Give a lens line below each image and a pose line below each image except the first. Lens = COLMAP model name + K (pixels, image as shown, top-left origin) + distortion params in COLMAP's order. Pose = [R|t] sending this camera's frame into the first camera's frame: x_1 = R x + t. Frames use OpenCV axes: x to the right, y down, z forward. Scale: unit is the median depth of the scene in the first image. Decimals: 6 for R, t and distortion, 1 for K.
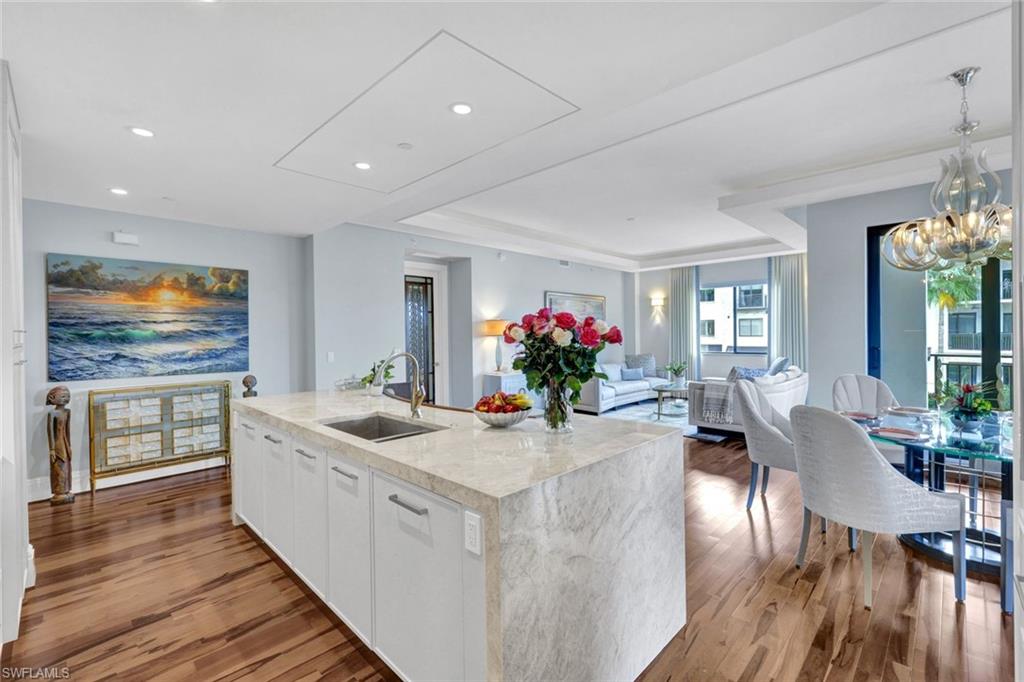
lens RADIAL K [[444.3, 0, 513.7], [0, 444.3, 338.8], [0, 0, 1]] dist [0.000618, 0.000218]
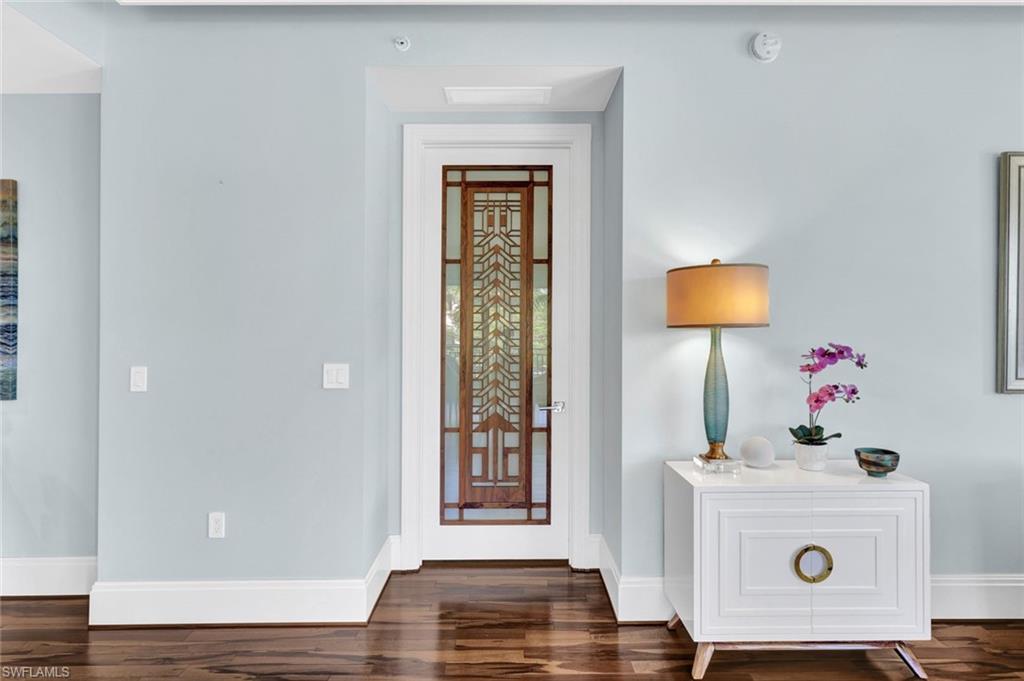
lens RADIAL K [[552.2, 0, 504.9], [0, 552.2, 330.0], [0, 0, 1]] dist [0.000261, 0.001472]
pose [[0.703140, 0.009915, -0.710982, 0.172633], [-0.013234, 0.999912, 0.000856, -0.007046], [0.710928, 0.008807, 0.703209, 1.030301]]
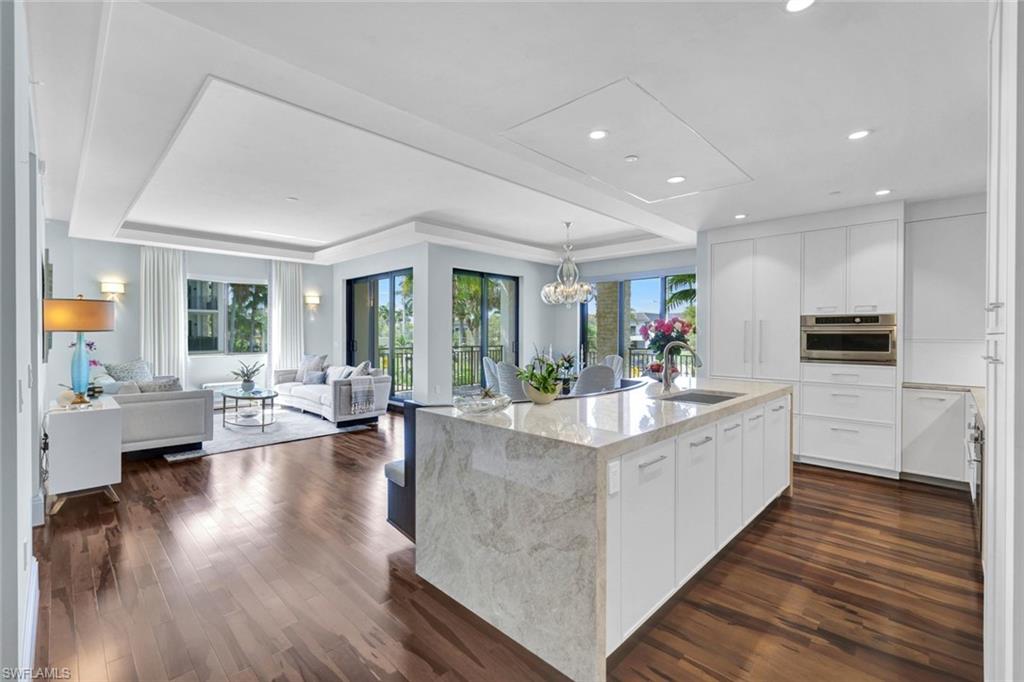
lens RADIAL K [[444.3, 0, 511.0], [0, 444.3, 338.0], [0, 0, 1]] dist [0.000618, 0.000218]
pose [[-0.004295, 0.000319, 0.999991, -0.821943], [0.009860, 0.999951, -0.000276, 0.007809], [-0.999942, 0.009858, -0.004298, 0.795152]]
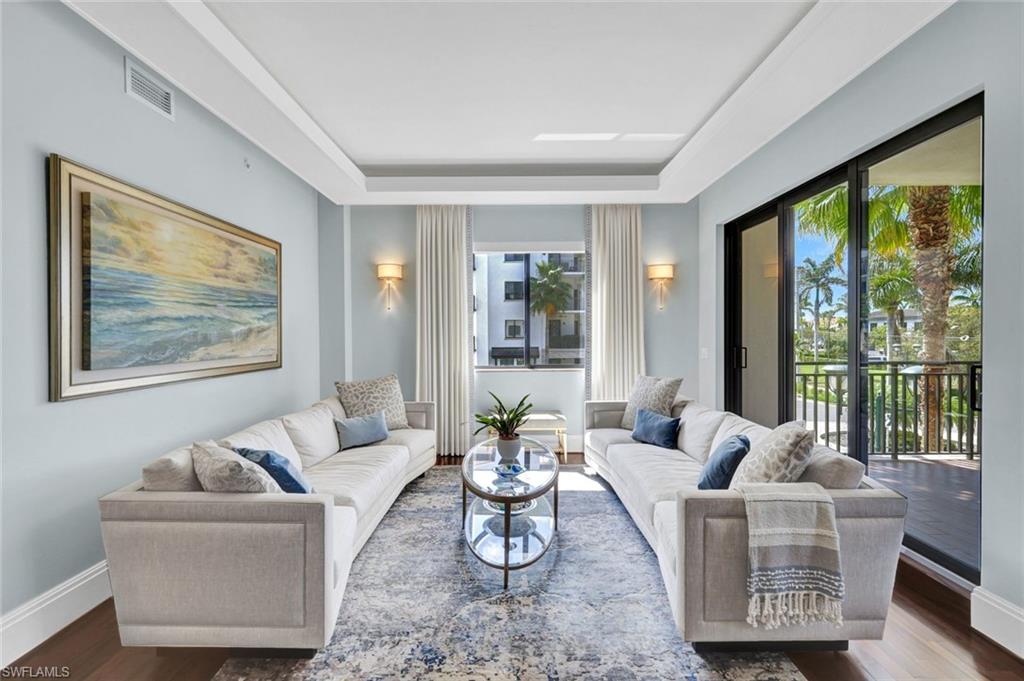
lens RADIAL K [[444.3, 0, 512.5], [0, 444.3, 336.6], [0, 0, 1]] dist [0.000618, 0.000218]
pose [[0.711527, -0.000127, 0.702658, 0.142195], [0.005805, 0.999967, -0.005697, -0.008132], [-0.702635, 0.008132, 0.711504, 1.152918]]
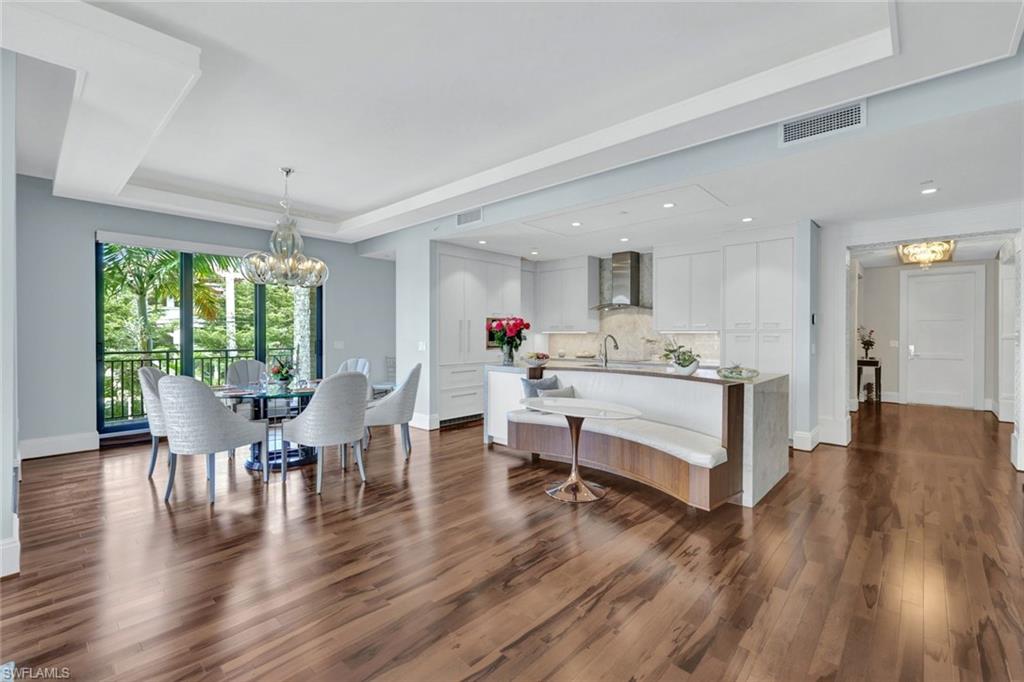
lens RADIAL K [[444.3, 0, 514.1], [0, 444.3, 335.9], [0, 0, 1]] dist [0.000618, 0.000218]
pose [[-0.999497, 0.009096, -0.030372, 0.132653], [0.008569, 0.999811, 0.017438, -0.001961], [0.030525, 0.017169, -0.999387, 1.619335]]
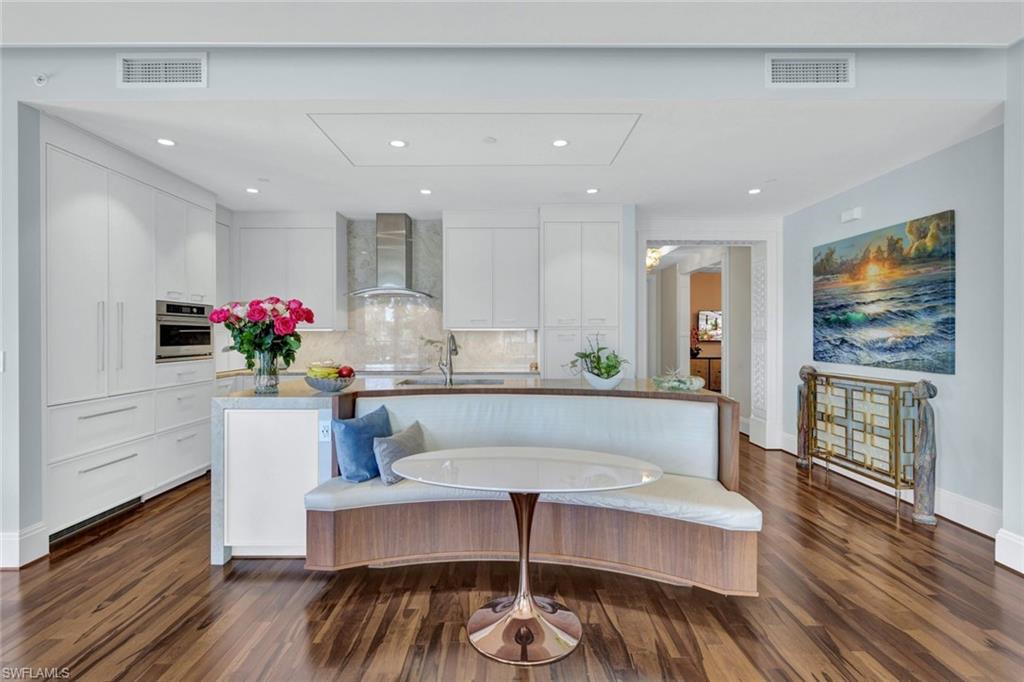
lens RADIAL K [[500.1, 0, 514.2], [0, 500.1, 336.0], [0, 0, 1]] dist [0.002064, -0.000913]
pose [[-0.713273, 0.013551, -0.700755, 0.339166], [-0.000129, 0.999811, 0.019465, 0.006909], [0.700886, 0.013974, -0.713136, 1.148242]]
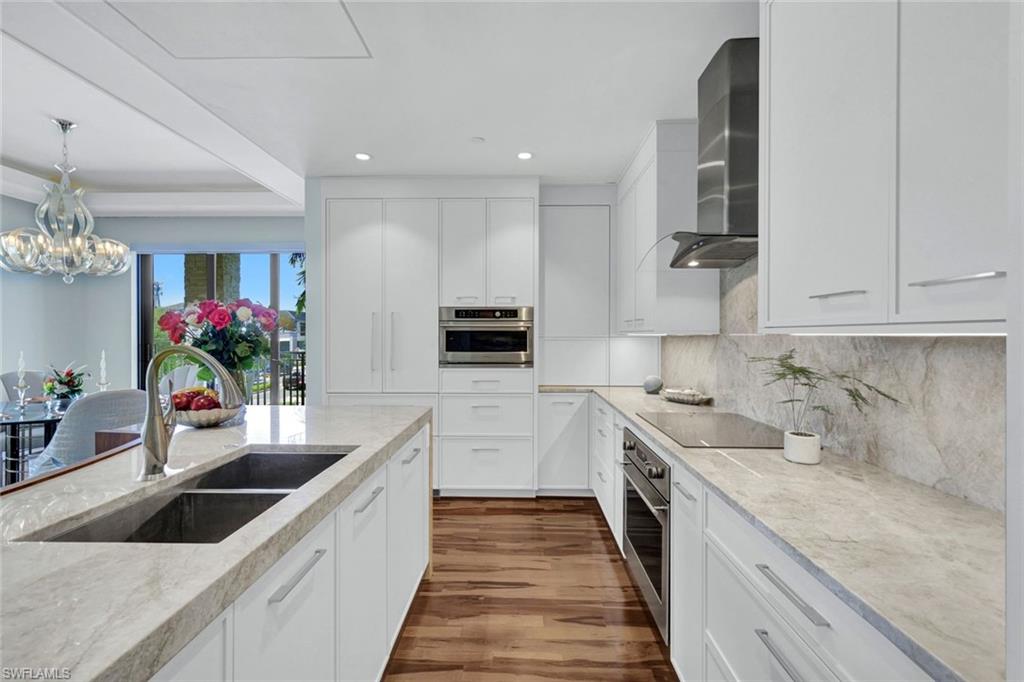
lens RADIAL K [[444.3, 0, 508.4], [0, 444.3, 335.7], [0, 0, 1]] dist [0.000618, 0.000218]
pose [[-0.679772, 0.006492, 0.733395, -0.463246], [0.015926, 0.999856, 0.005911, 0.010465], [-0.733251, 0.015698, -0.679777, 0.569452]]
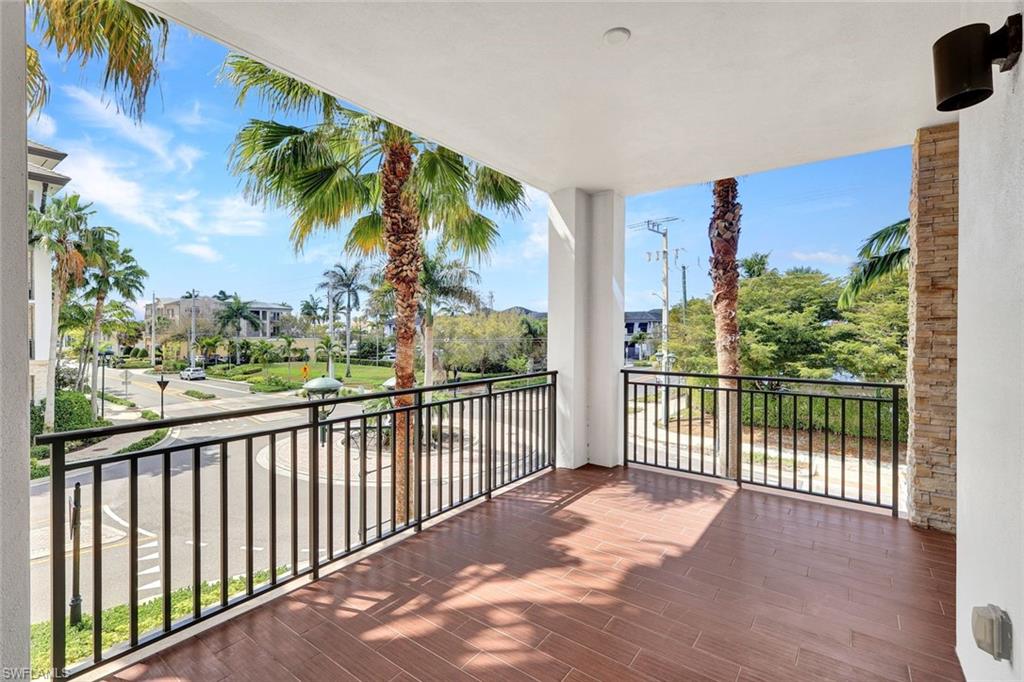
lens RADIAL K [[444.3, 0, 507.0], [0, 444.3, 334.4], [0, 0, 1]] dist [0.000618, 0.000218]
pose [[-0.123877, 0.007863, 0.992266, 0.950245], [0.011321, 0.999915, -0.006510, -0.032716], [-0.992233, 0.010427, -0.123955, 1.082984]]
